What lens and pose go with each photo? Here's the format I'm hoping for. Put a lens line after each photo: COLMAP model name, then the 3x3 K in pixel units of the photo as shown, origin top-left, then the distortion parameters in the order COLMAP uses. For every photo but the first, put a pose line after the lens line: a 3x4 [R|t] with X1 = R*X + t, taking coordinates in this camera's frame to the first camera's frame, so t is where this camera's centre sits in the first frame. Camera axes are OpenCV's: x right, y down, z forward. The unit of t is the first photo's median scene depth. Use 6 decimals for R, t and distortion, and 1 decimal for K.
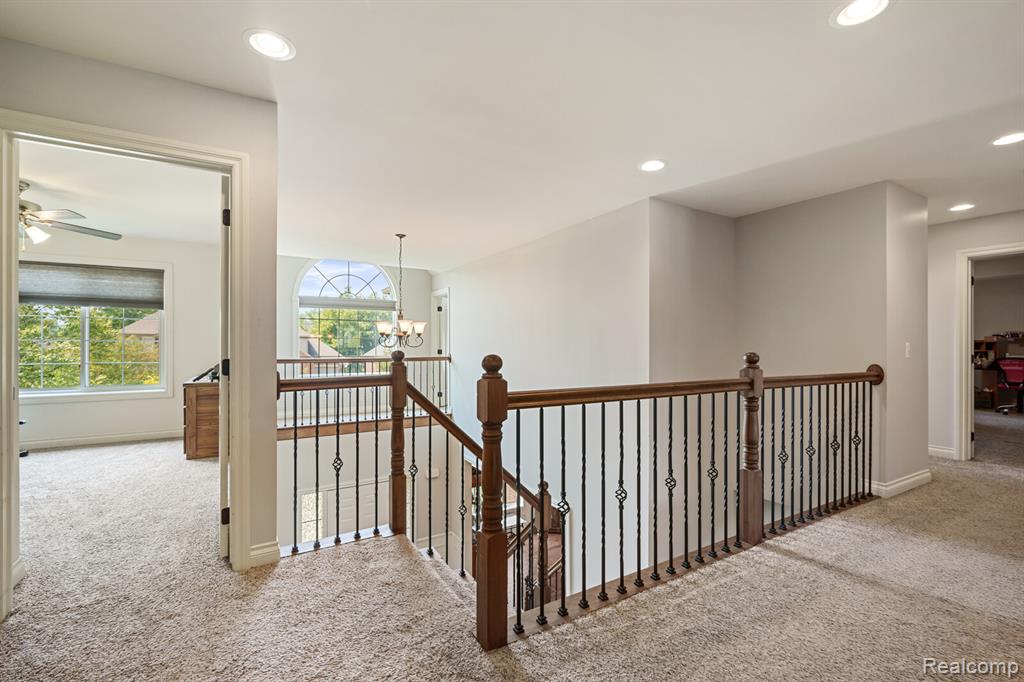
lens RADIAL K [[451.8, 0, 511.3], [0, 451.8, 345.8], [0, 0, 1]] dist [0.000160, -0.000069]
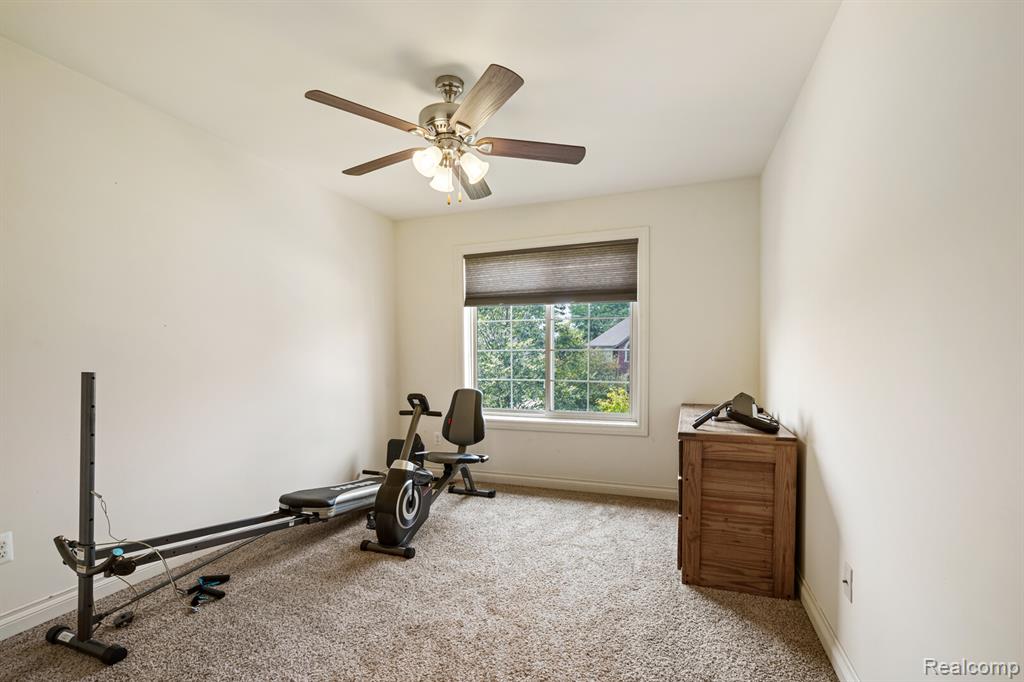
lens RADIAL K [[451.8, 0, 511.3], [0, 451.8, 345.8], [0, 0, 1]] dist [0.000160, -0.000069]
pose [[0.632612, -0.014767, -0.774328, -0.396196], [-0.006743, 0.999675, -0.024573, 0.001410], [0.774439, 0.020767, 0.632307, 0.468724]]
